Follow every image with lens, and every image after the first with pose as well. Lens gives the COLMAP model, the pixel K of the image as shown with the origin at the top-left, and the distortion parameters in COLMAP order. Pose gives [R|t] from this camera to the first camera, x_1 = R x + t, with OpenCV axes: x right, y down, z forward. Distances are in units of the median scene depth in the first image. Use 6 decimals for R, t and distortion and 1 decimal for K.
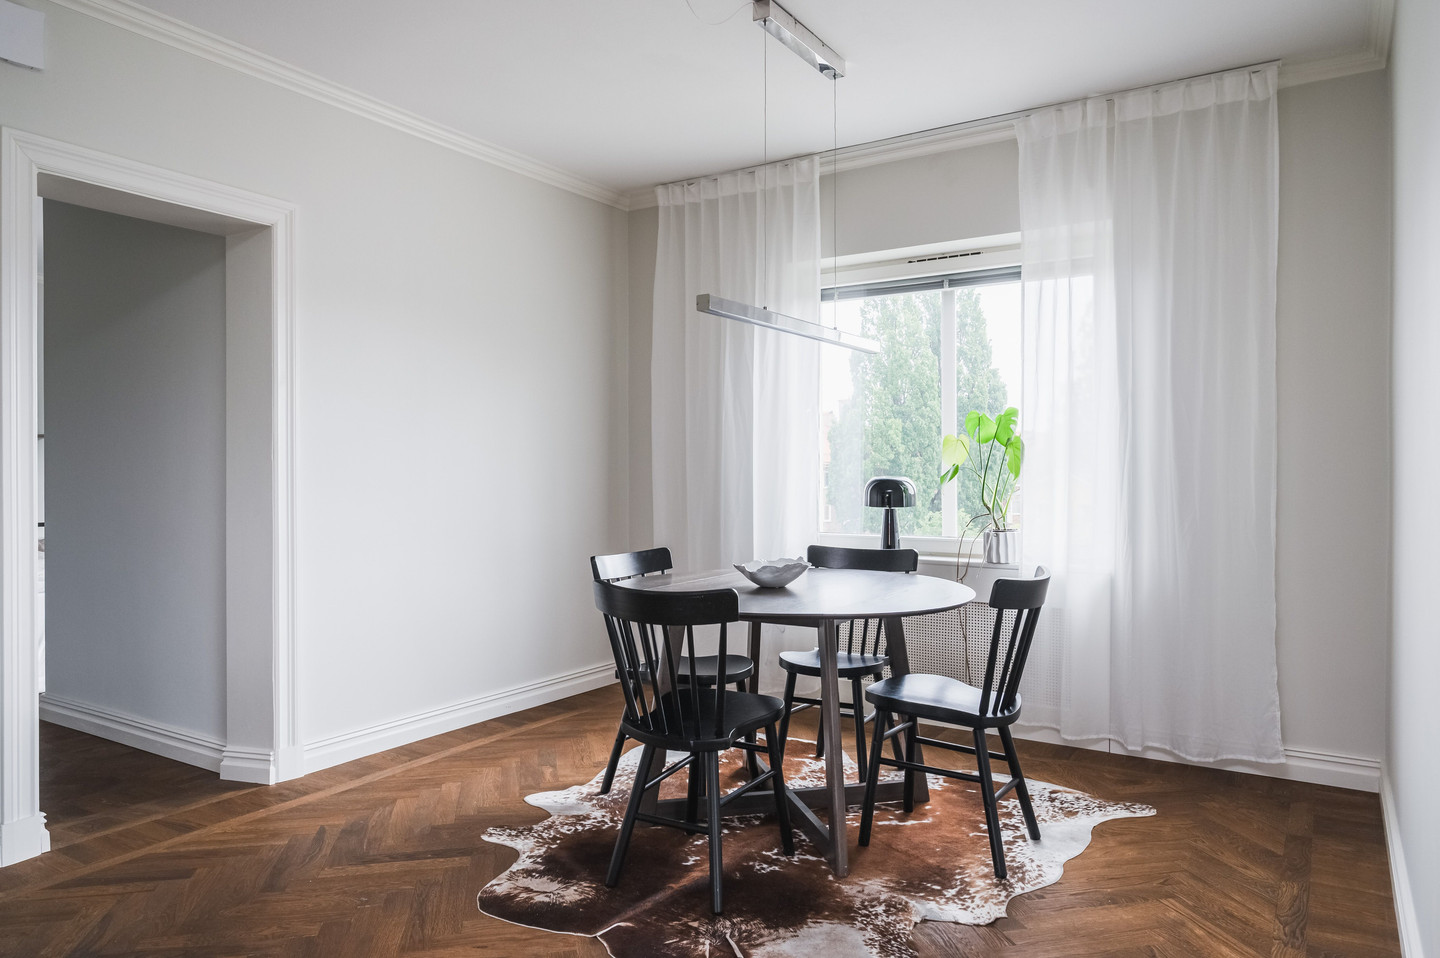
lens RADIAL K [[942.9, 0, 728.3], [0, 942.9, 476.4], [0, 0, 1]] dist [-0.002543, 0.001638]
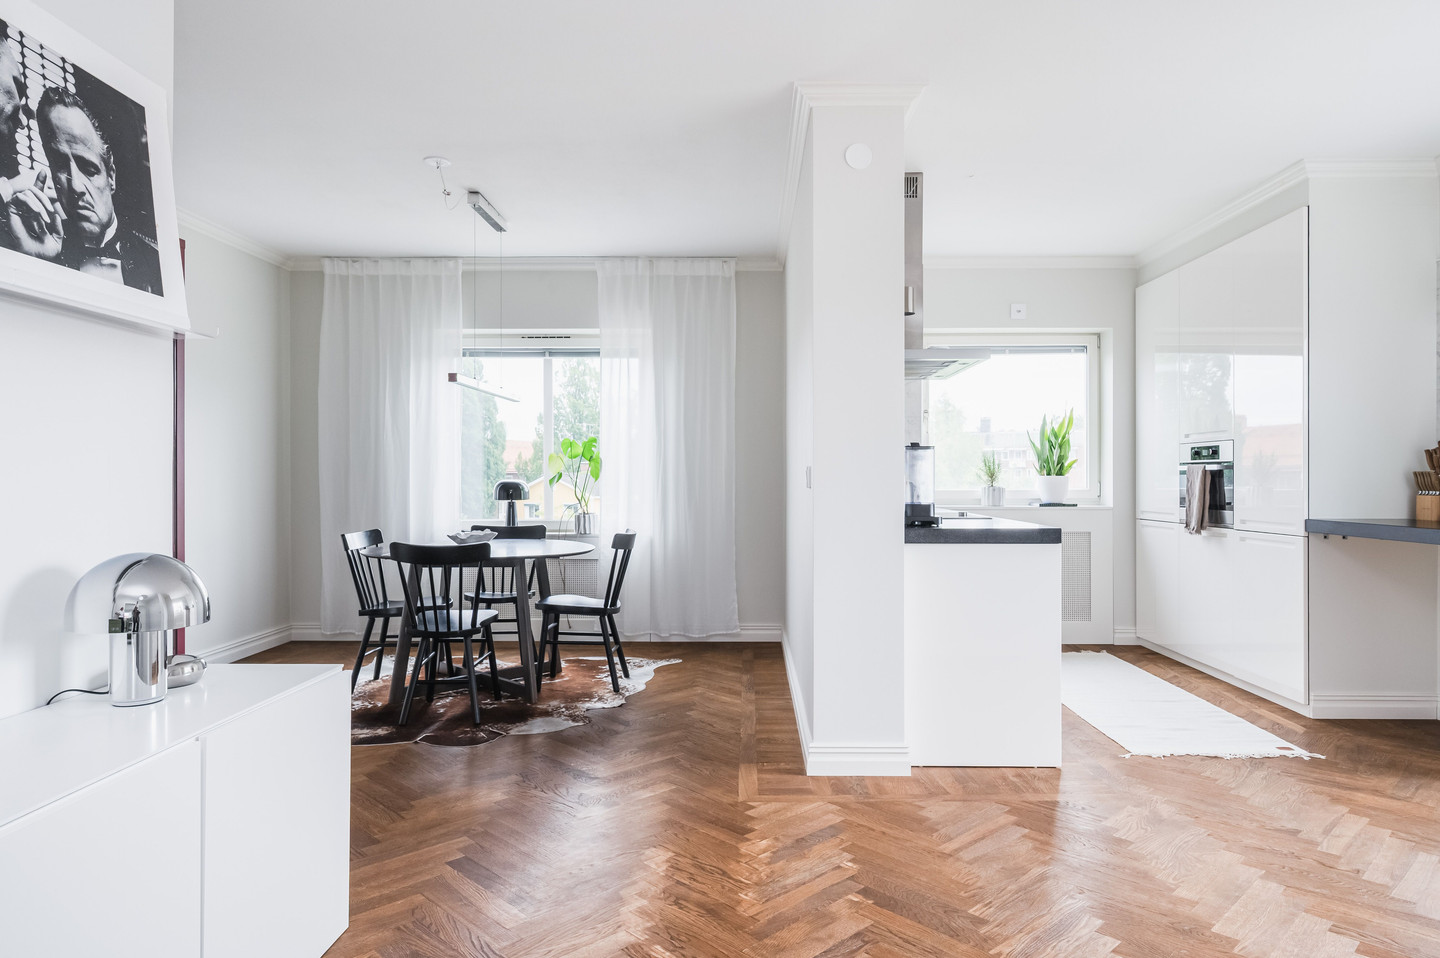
lens RADIAL K [[891.0, 0, 731.1], [0, 891.0, 482.3], [0, 0, 1]] dist [-0.004540, 0.001395]
pose [[0.851138, -0.003815, 0.524928, -0.351330], [0.002713, 0.999992, 0.002869, 0.001354], [-0.524934, -0.001017, 0.851142, -0.497620]]
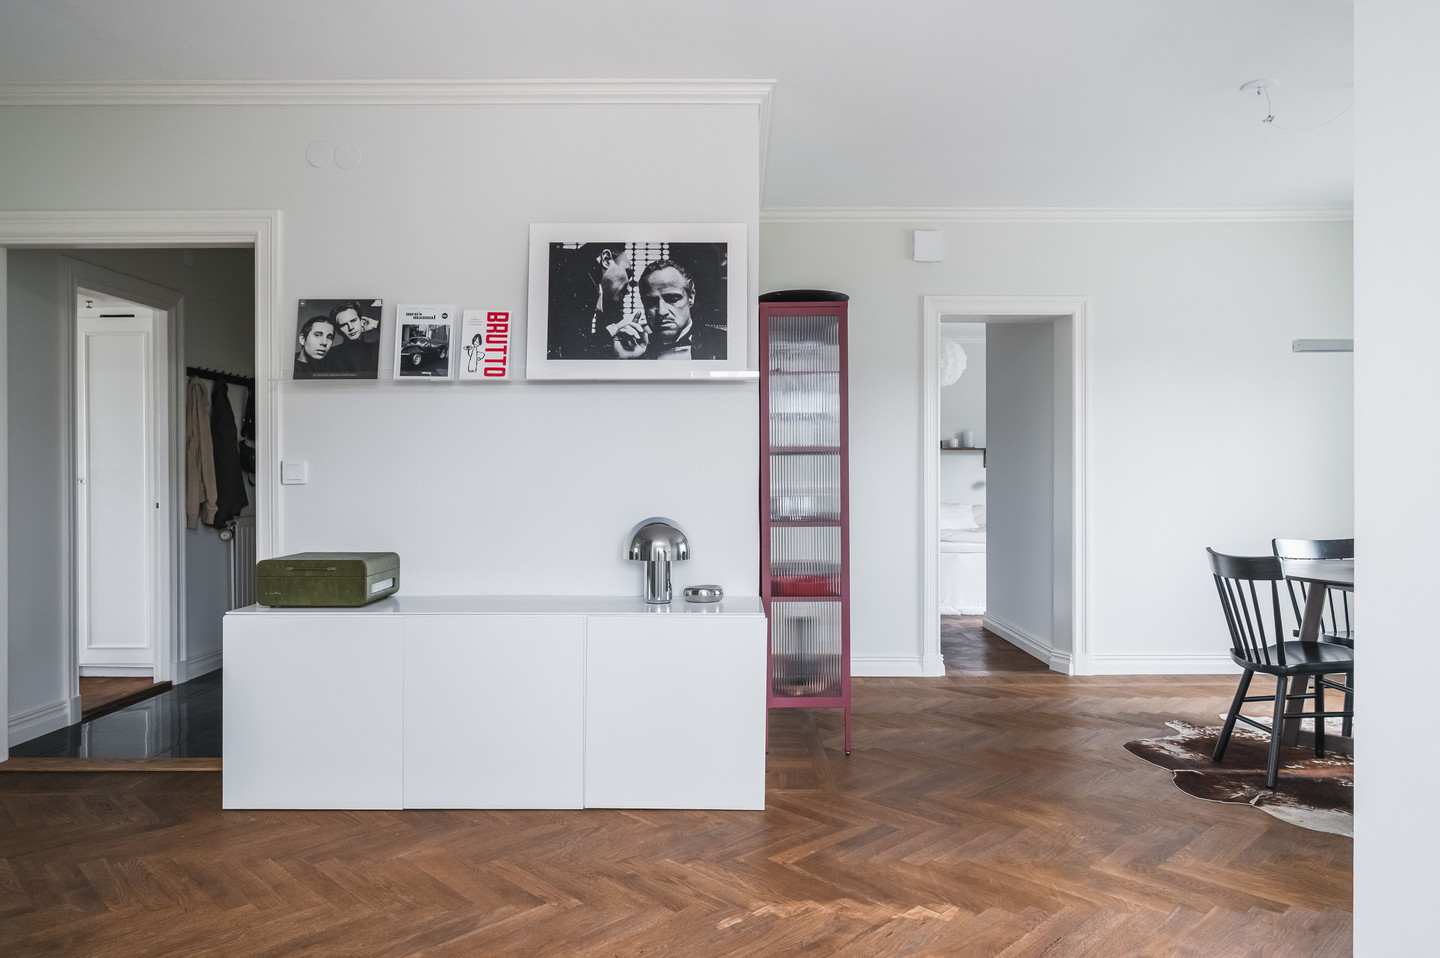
lens RADIAL K [[942.9, 0, 728.3], [0, 942.9, 476.4], [0, 0, 1]] dist [-0.002543, 0.001638]
pose [[0.533758, 0.000077, -0.845638, 0.536978], [-0.001864, 0.999998, -0.001086, 0.002648], [0.845636, 0.002156, 0.533756, -0.311452]]
